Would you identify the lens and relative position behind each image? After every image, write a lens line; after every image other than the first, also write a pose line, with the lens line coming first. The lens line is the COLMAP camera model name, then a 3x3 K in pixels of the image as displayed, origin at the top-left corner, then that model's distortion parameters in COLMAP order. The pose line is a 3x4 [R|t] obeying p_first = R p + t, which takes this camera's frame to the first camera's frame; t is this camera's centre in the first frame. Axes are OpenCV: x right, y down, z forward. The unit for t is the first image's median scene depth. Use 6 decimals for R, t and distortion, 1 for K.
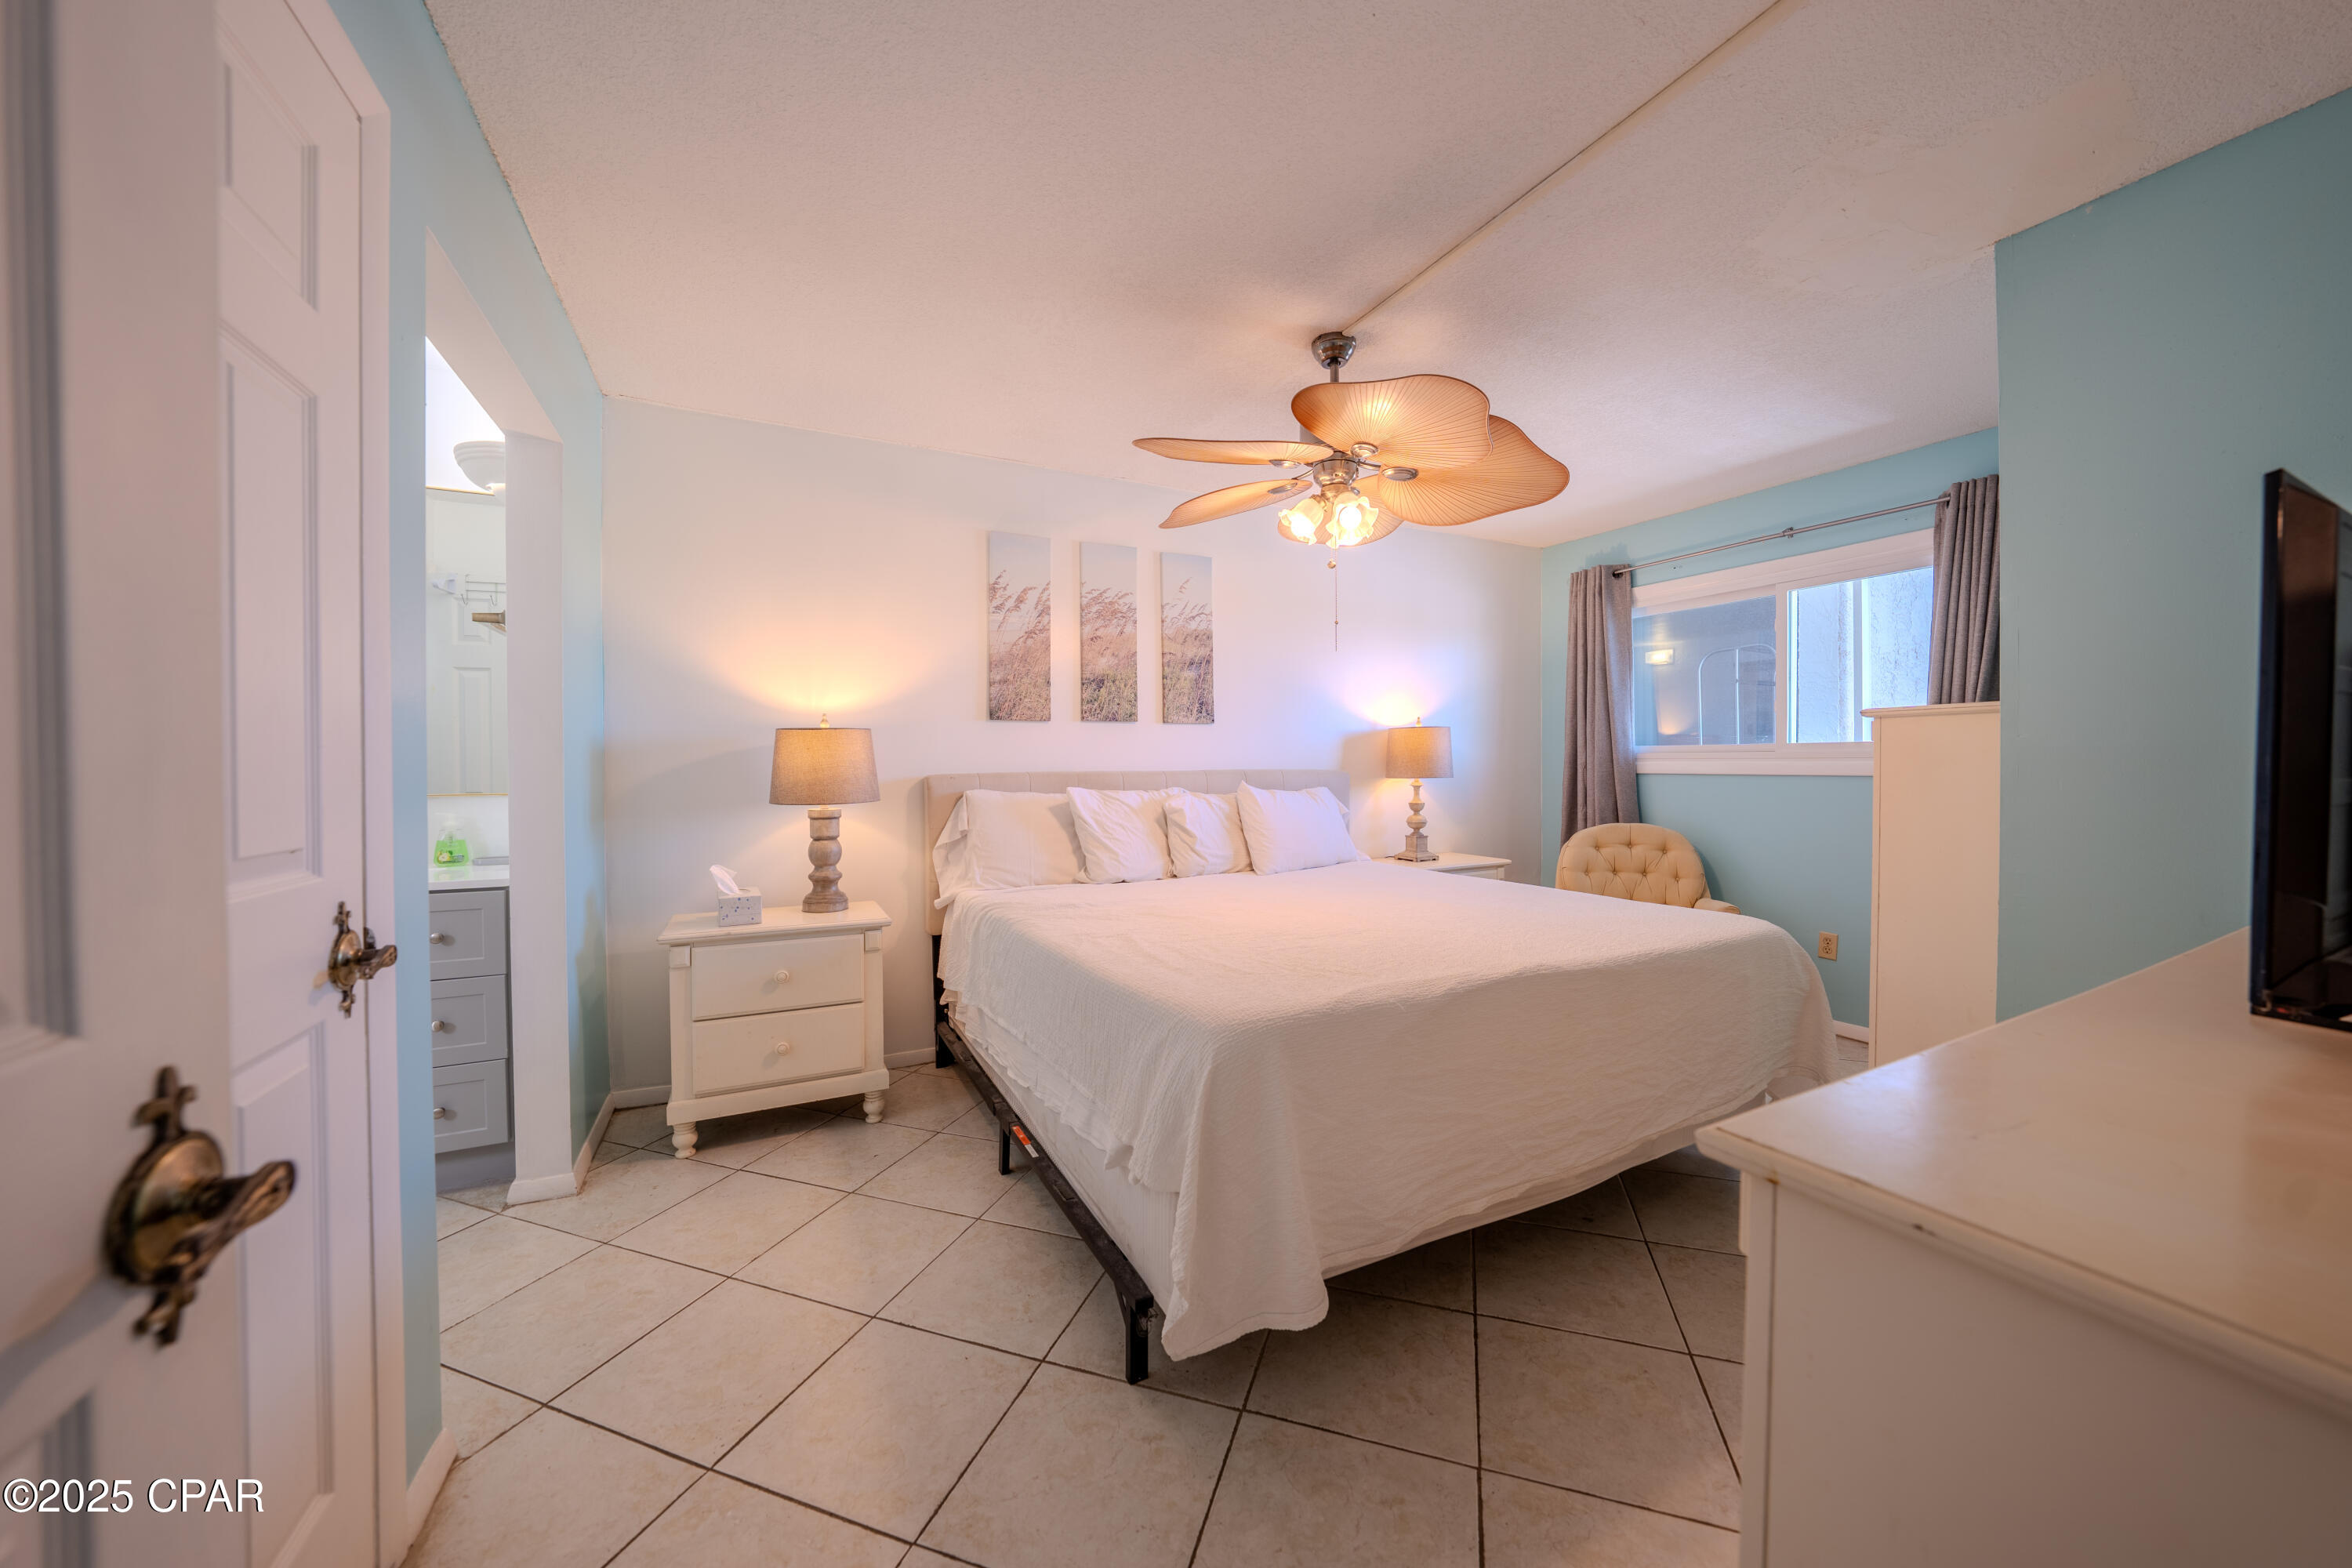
lens RADIAL K [[816.7, 0, 1180.2], [0, 816.7, 778.0], [0, 0, 1]] dist [-0.019294, 0.004235]
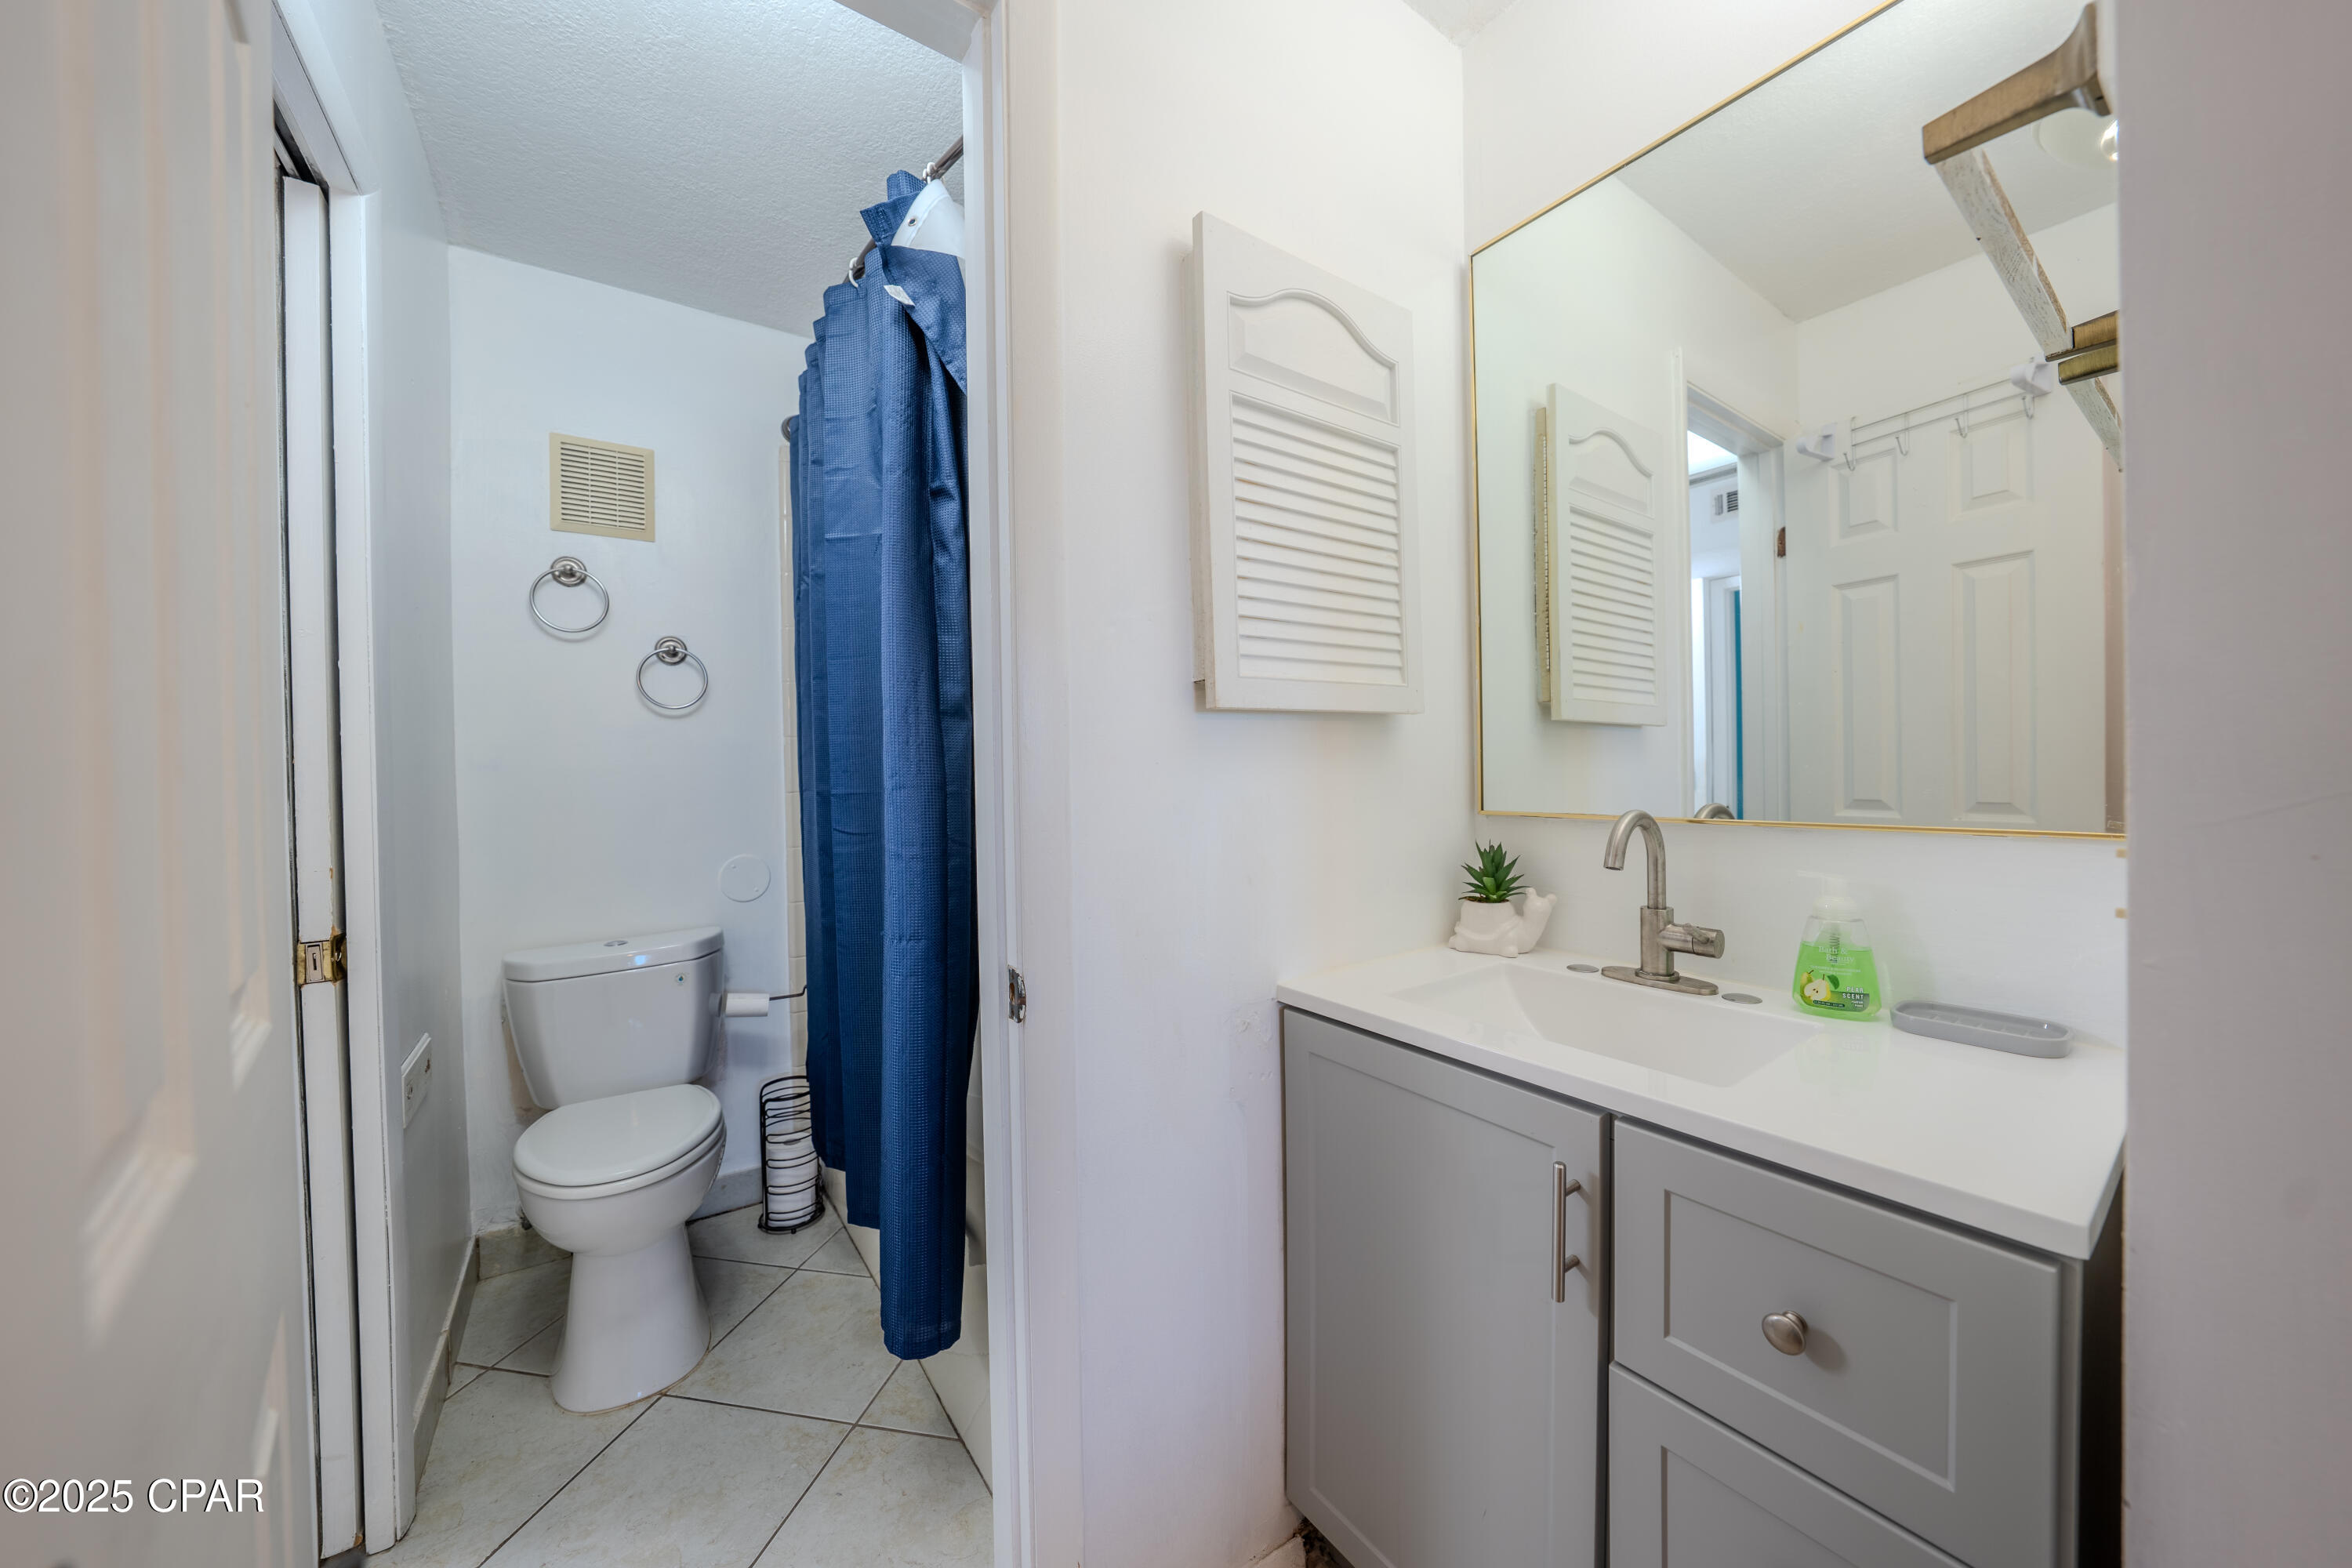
lens RADIAL K [[816.7, 0, 1179.2], [0, 816.7, 775.3], [0, 0, 1]] dist [-0.019294, 0.004235]
pose [[0.159907, 0.003033, -0.987127, -0.405093], [0.004515, 0.999983, 0.003804, -0.002383], [0.987122, -0.005065, 0.159891, 0.444258]]
